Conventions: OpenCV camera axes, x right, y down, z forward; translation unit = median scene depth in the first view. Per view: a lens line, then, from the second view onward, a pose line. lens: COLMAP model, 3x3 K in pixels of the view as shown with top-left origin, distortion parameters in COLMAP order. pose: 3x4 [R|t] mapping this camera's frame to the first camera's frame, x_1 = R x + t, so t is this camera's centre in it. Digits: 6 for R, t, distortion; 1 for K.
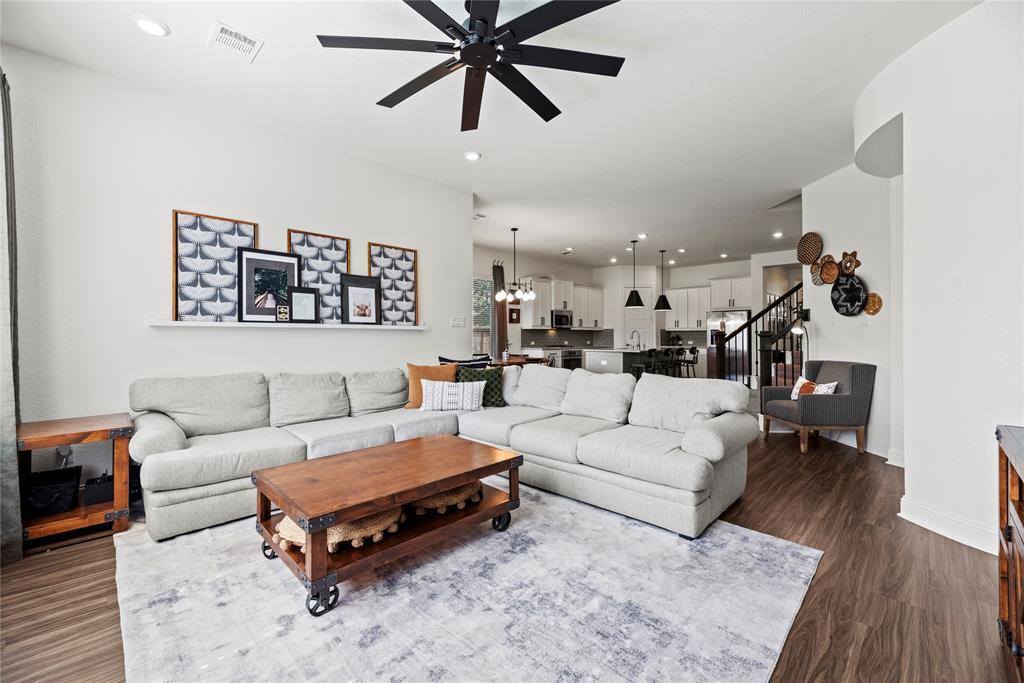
lens RADIAL K [[421.1, 0, 512.0], [0, 421.1, 341.5], [0, 0, 1]] dist [0.000616, 0.000054]
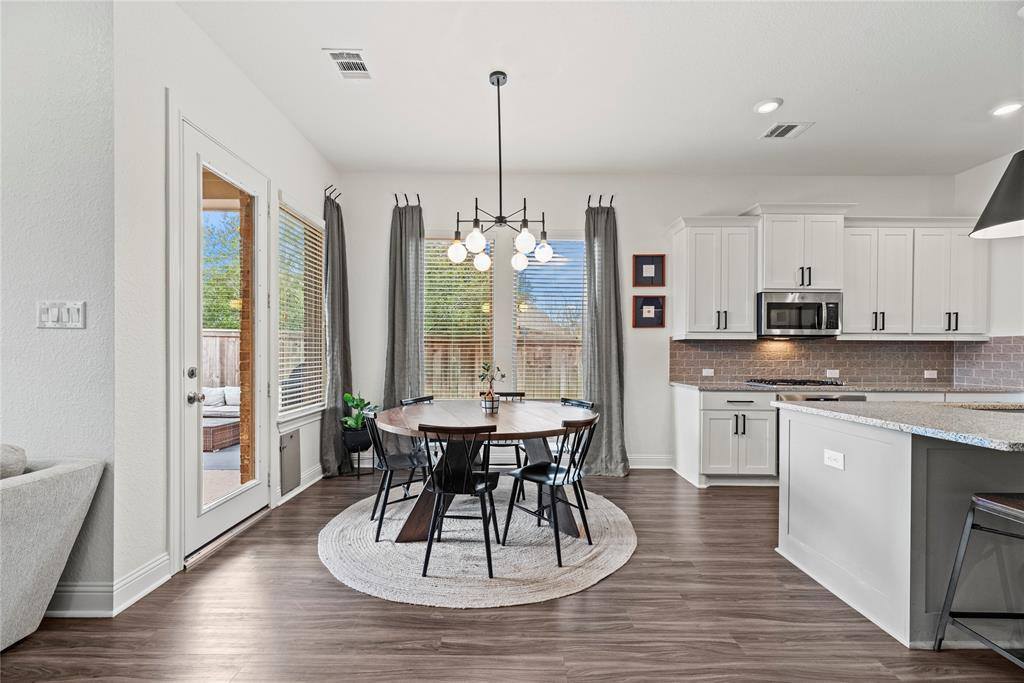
lens RADIAL K [[419.7, 0, 511.8], [0, 419.7, 350.7], [0, 0, 1]] dist [-0.000074, -0.000032]
pose [[0.713571, -0.004285, -0.700569, 0.226111], [-0.012017, 0.999759, -0.018355, -0.009210], [0.700479, 0.021516, 0.713348, 0.601045]]
